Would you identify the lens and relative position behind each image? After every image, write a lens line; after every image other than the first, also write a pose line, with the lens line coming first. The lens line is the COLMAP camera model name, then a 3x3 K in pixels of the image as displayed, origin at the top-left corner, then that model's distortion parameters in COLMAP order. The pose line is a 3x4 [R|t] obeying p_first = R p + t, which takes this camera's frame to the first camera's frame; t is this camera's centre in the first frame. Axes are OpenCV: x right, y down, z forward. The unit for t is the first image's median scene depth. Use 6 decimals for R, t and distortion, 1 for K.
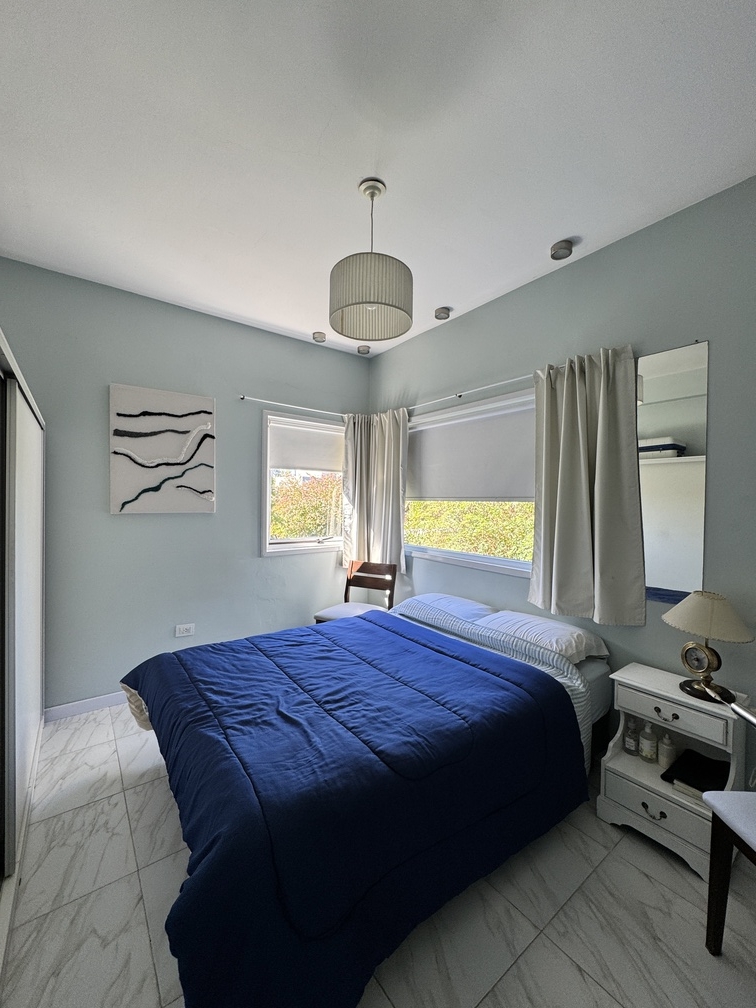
lens RADIAL K [[403.2, 0, 379.1], [0, 403.2, 504.8], [0, 0, 1]] dist [-0.002501, 0.000591]
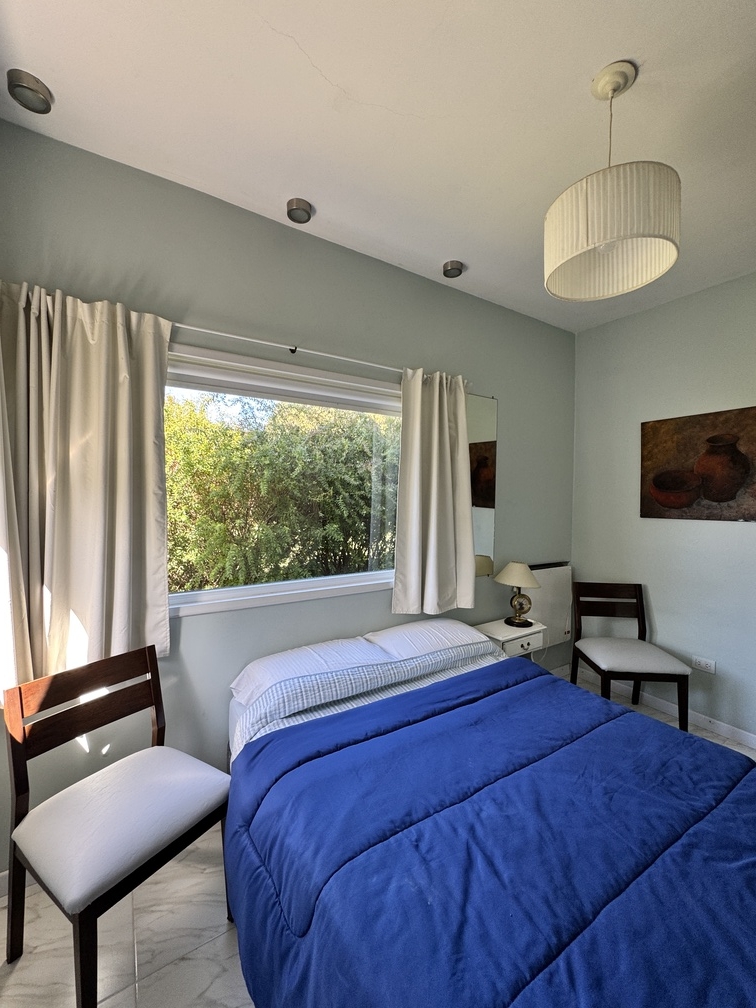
lens RADIAL K [[403.2, 0, 379.1], [0, 403.2, 504.8], [0, 0, 1]] dist [-0.002501, 0.000591]
pose [[0.081272, -0.048968, 0.995488, -0.544293], [-0.005746, 0.998753, 0.049597, -0.057737], [-0.996675, -0.009751, 0.080889, 0.937121]]
